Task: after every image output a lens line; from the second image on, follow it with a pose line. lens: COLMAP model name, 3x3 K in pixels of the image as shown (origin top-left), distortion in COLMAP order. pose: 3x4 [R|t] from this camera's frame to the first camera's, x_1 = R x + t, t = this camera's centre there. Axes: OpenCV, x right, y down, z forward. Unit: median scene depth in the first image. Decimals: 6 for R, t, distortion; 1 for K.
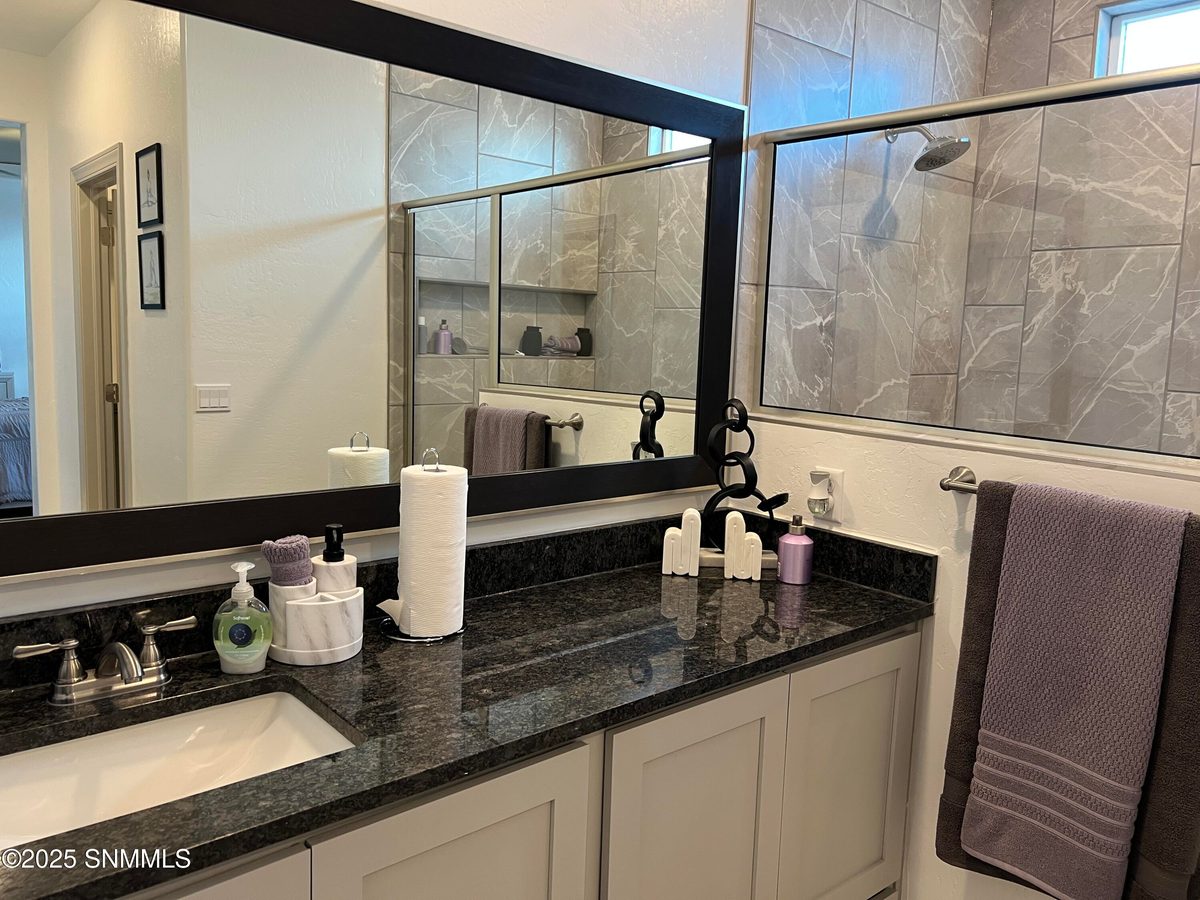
lens RADIAL K [[899.0, 0, 596.3], [0, 899.0, 445.6], [0, 0, 1]] dist [0.035086, -0.034342]
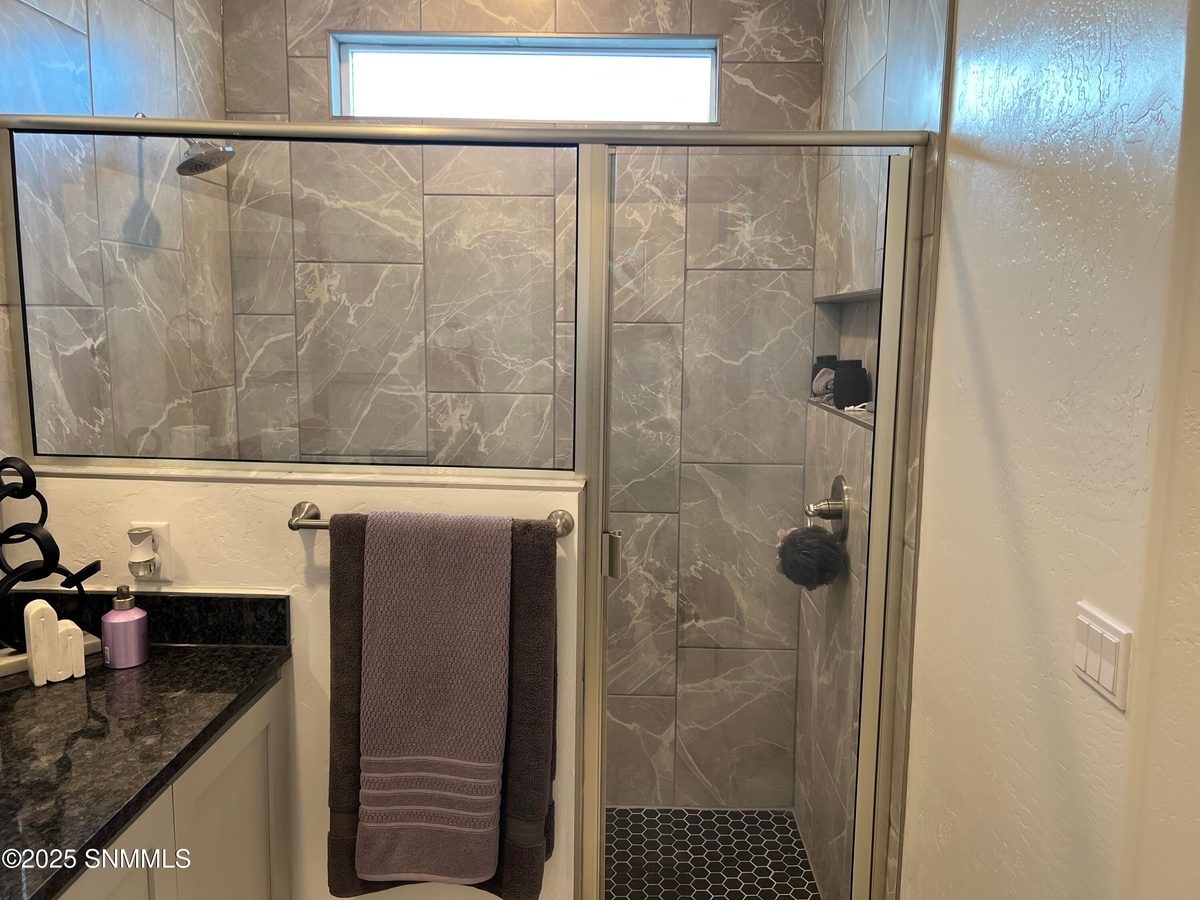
lens RADIAL K [[899.0, 0, 602.2], [0, 899.0, 447.3], [0, 0, 1]] dist [0.035086, -0.034342]
pose [[0.669620, -0.126358, 0.731876, -0.067396], [0.103829, 0.991671, 0.076215, -0.058361], [-0.735410, 0.024955, 0.677162, 0.075014]]
